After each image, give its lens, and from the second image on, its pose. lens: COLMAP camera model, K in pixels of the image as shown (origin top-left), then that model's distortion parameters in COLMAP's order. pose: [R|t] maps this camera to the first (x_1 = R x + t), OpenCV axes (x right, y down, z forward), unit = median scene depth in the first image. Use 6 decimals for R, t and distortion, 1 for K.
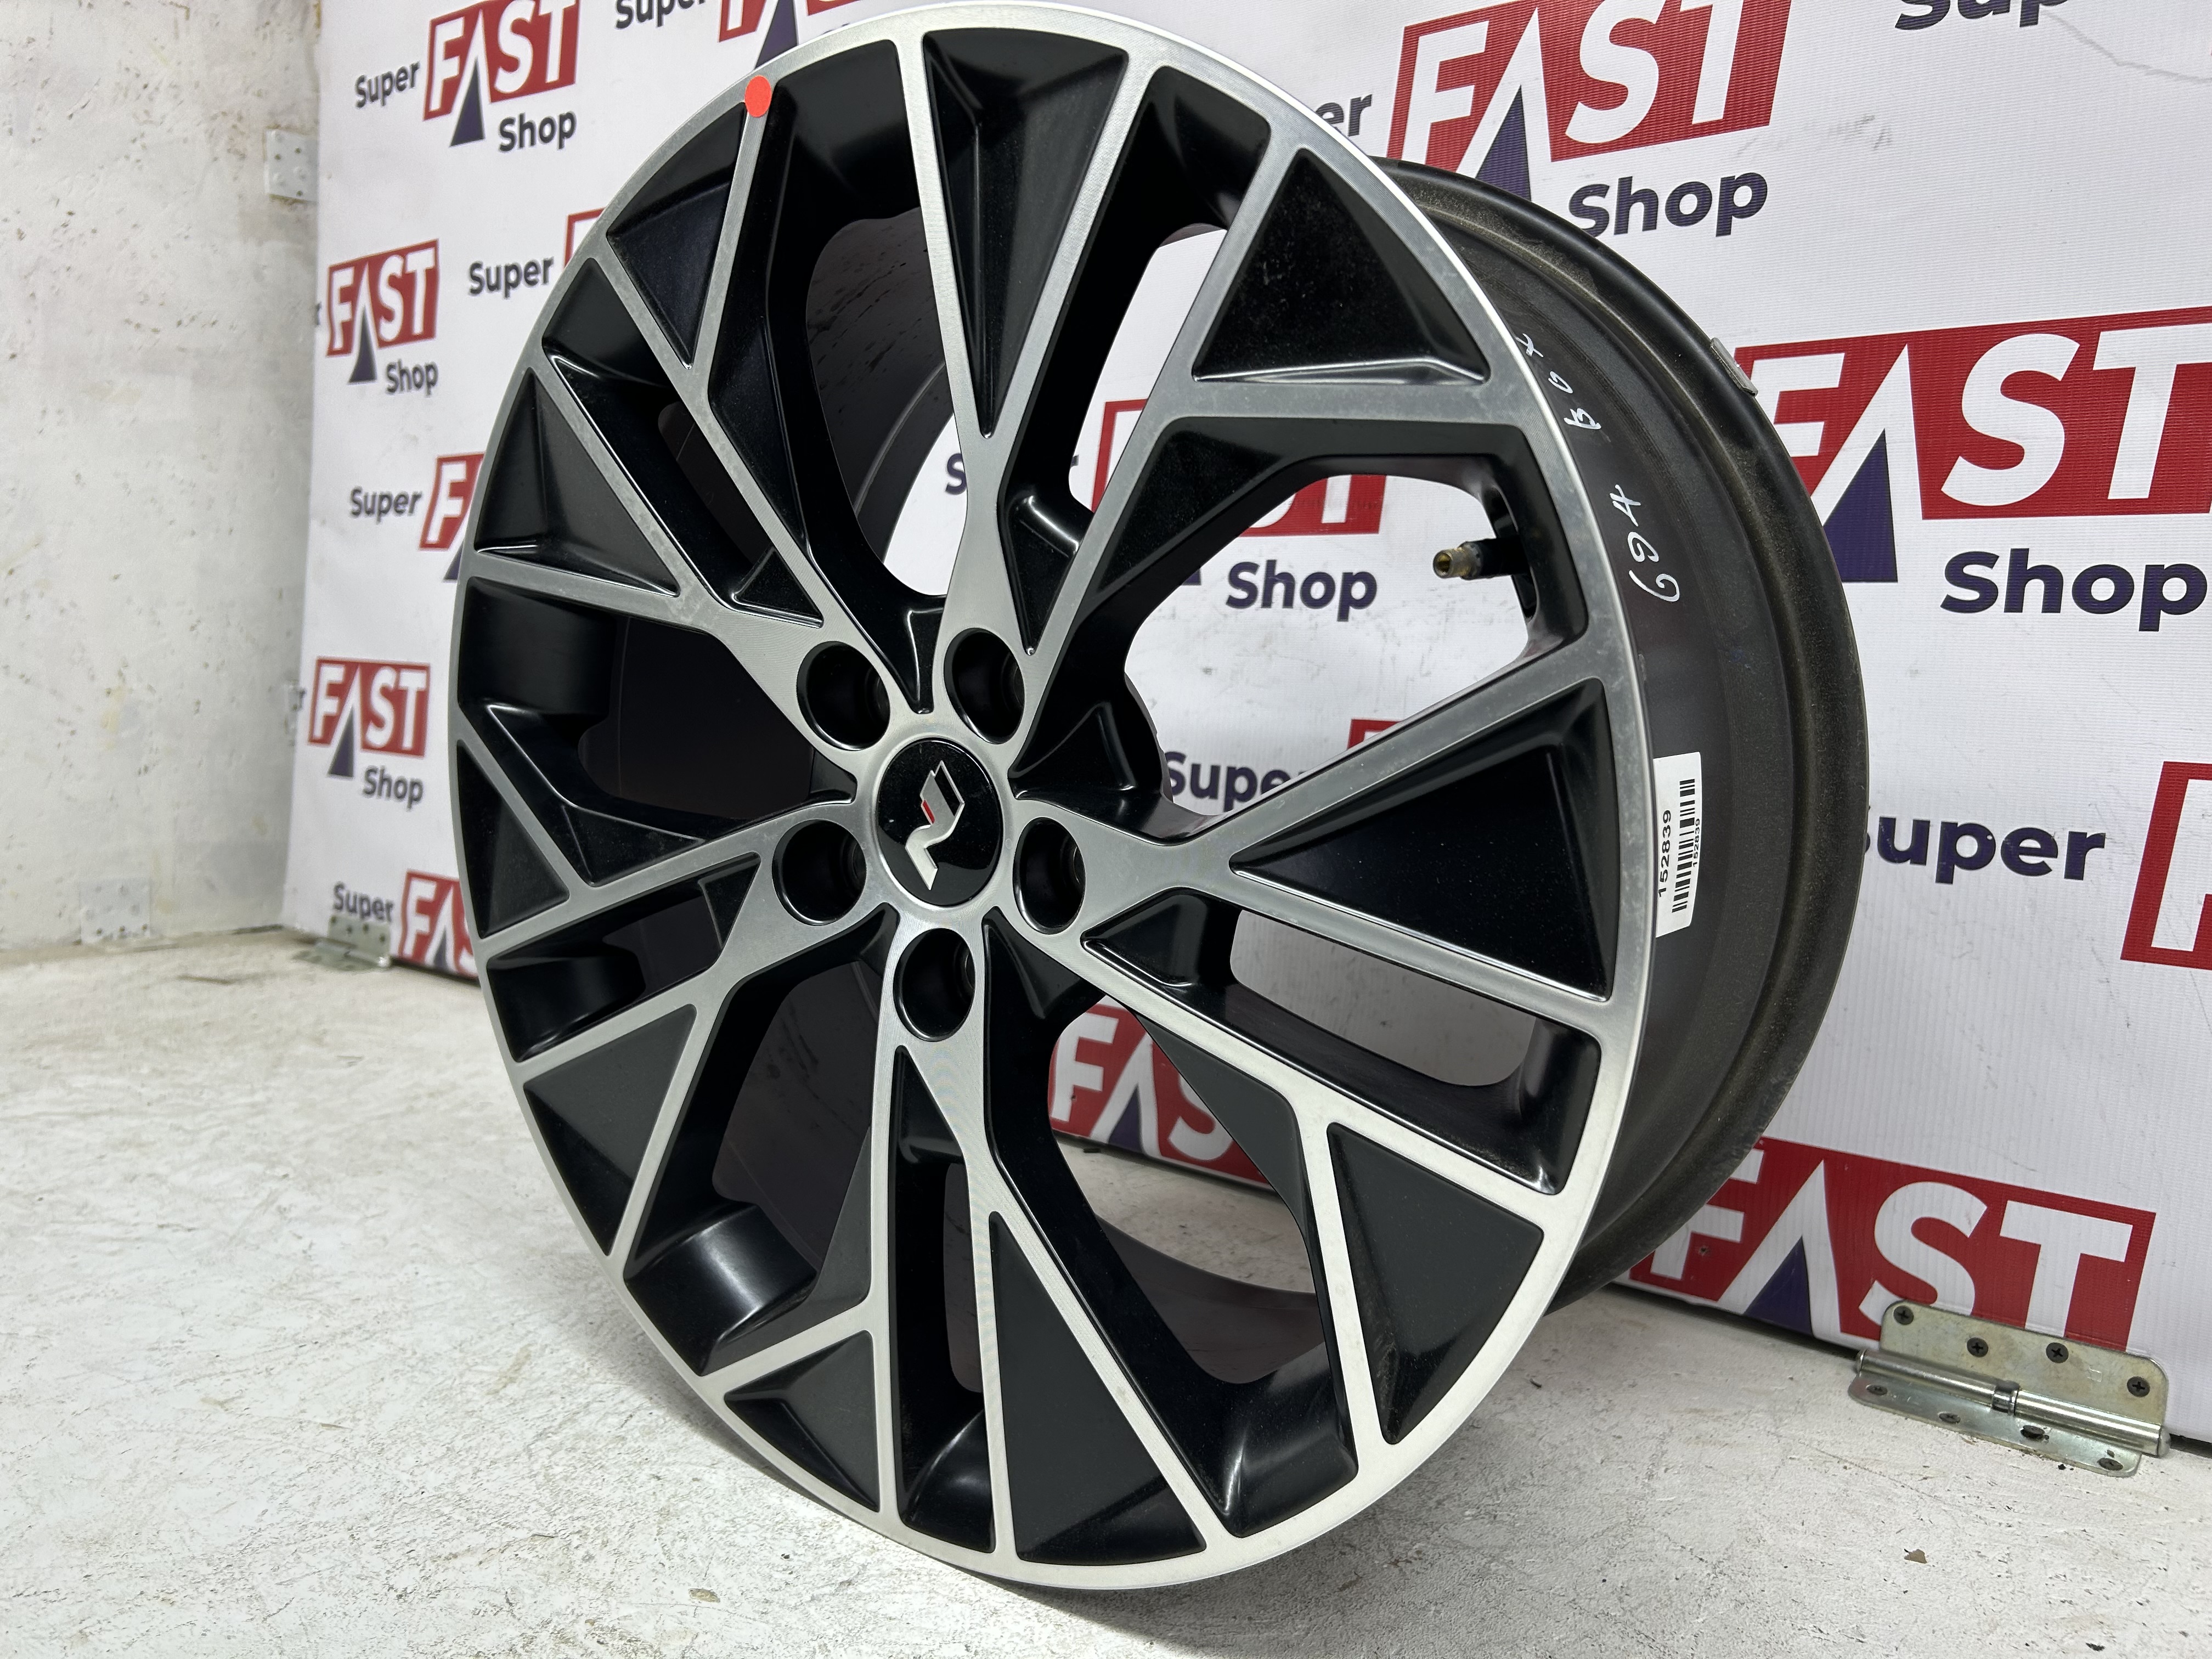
lens RADIAL K [[1671.9, 0, 1148.2], [0, 1671.9, 821.8], [0, 0, 1]] dist [0.054021, -0.064413]
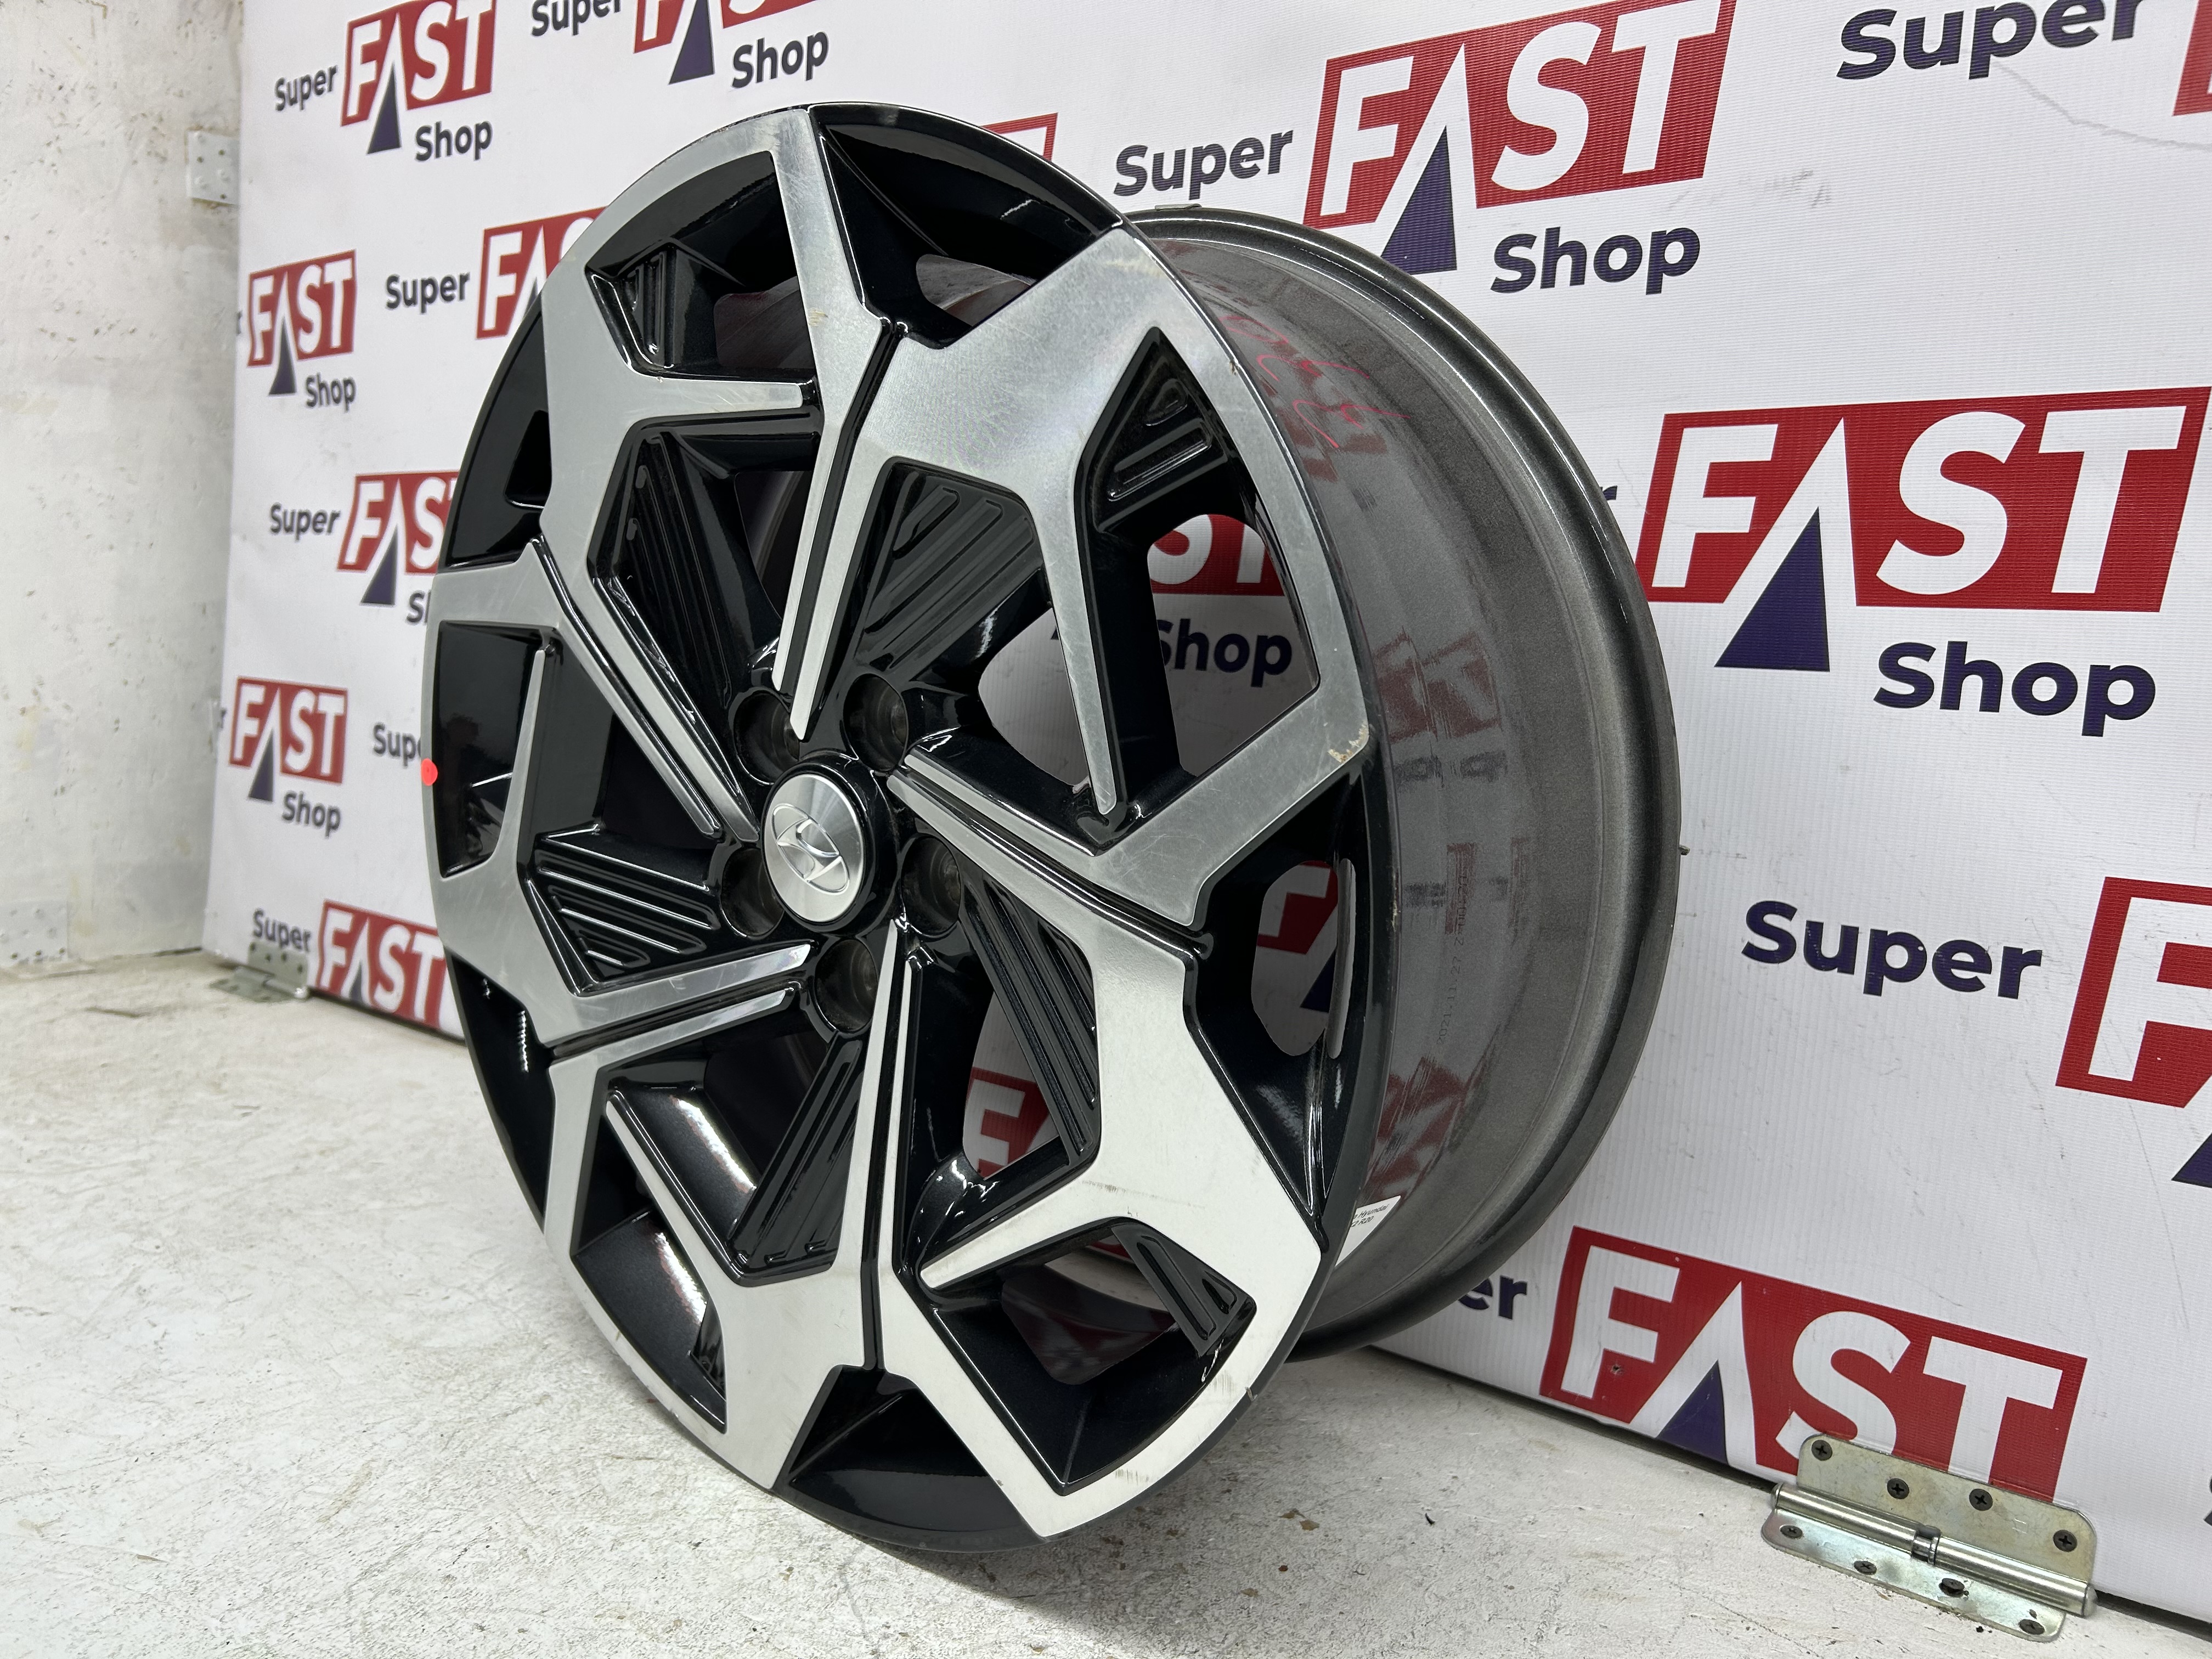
lens RADIAL K [[1671.9, 0, 1131.7], [0, 1671.9, 824.5], [0, 0, 1]] dist [0.054021, -0.064413]
pose [[0.999912, 0.010771, -0.007720, 0.062969], [-0.010644, 0.999810, 0.016345, -0.066552], [0.007894, -0.016261, 0.999837, 0.056651]]
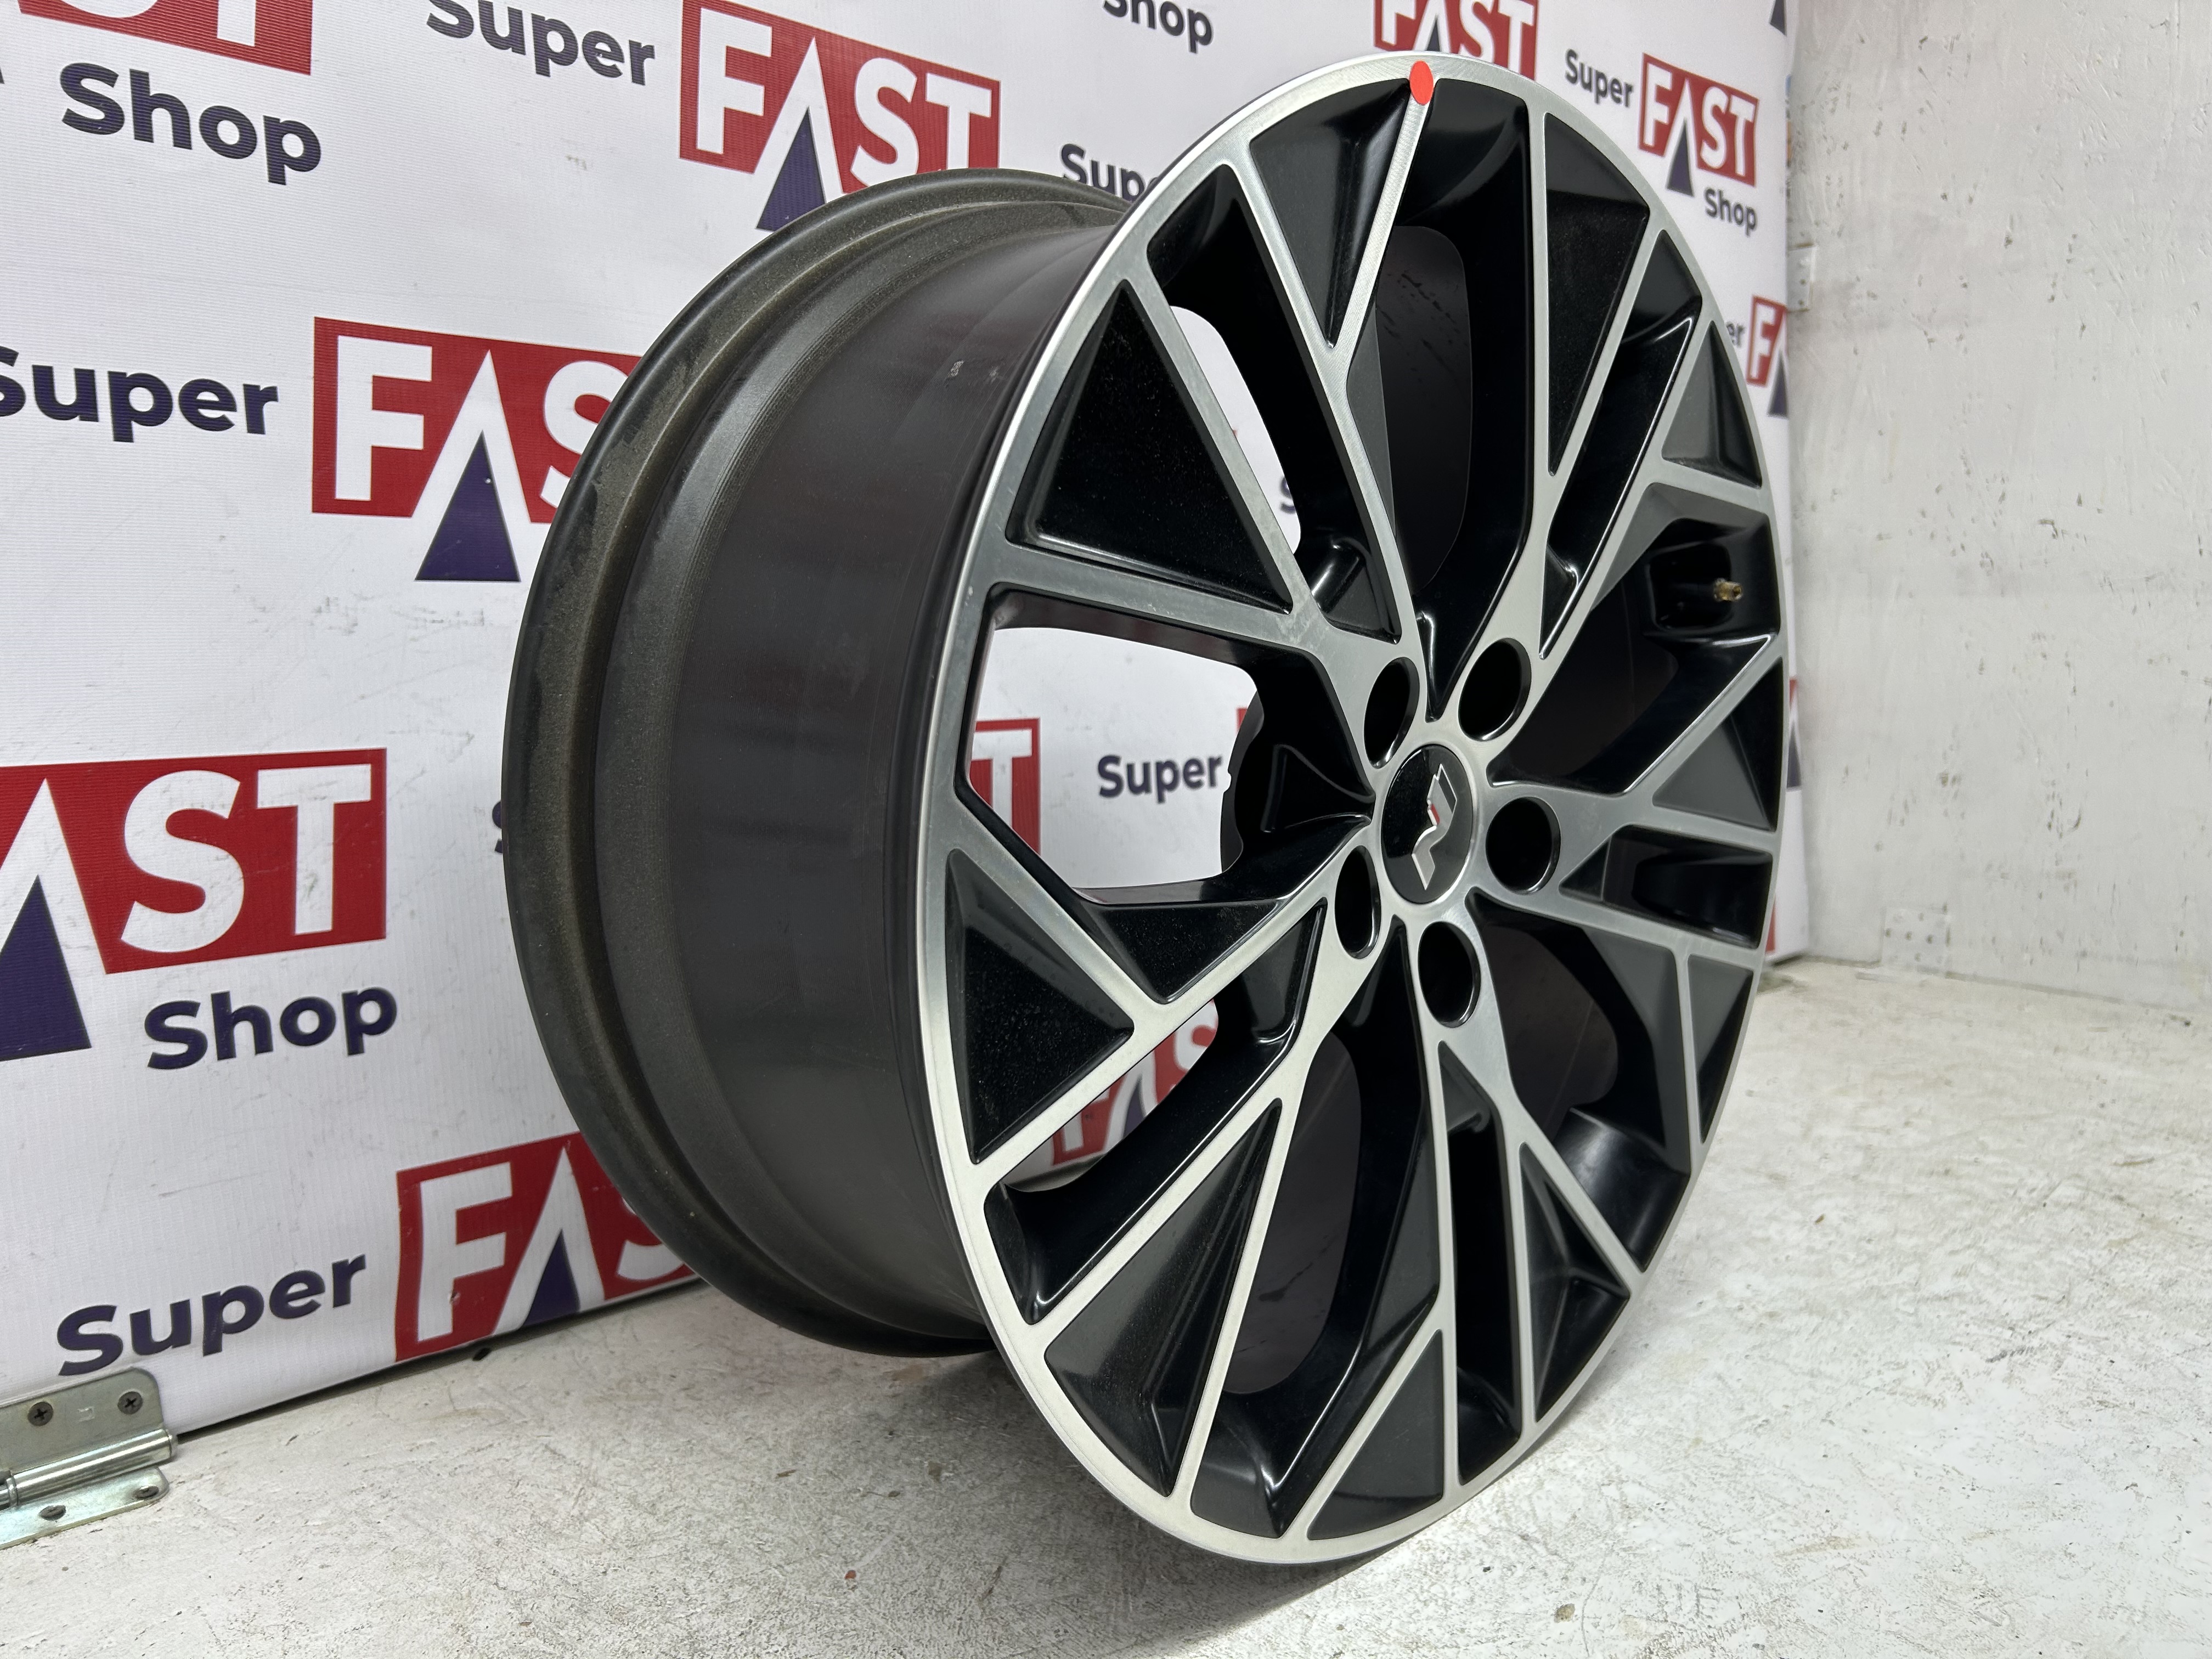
lens RADIAL K [[1671.9, 0, 1052.6], [0, 1671.9, 841.6], [0, 0, 1]] dist [0.054021, -0.064413]
pose [[0.162808, -0.129274, 0.978152, -0.934438], [0.145214, 0.983723, 0.105840, -0.105302], [-0.975913, 0.124809, 0.178930, 0.806981]]
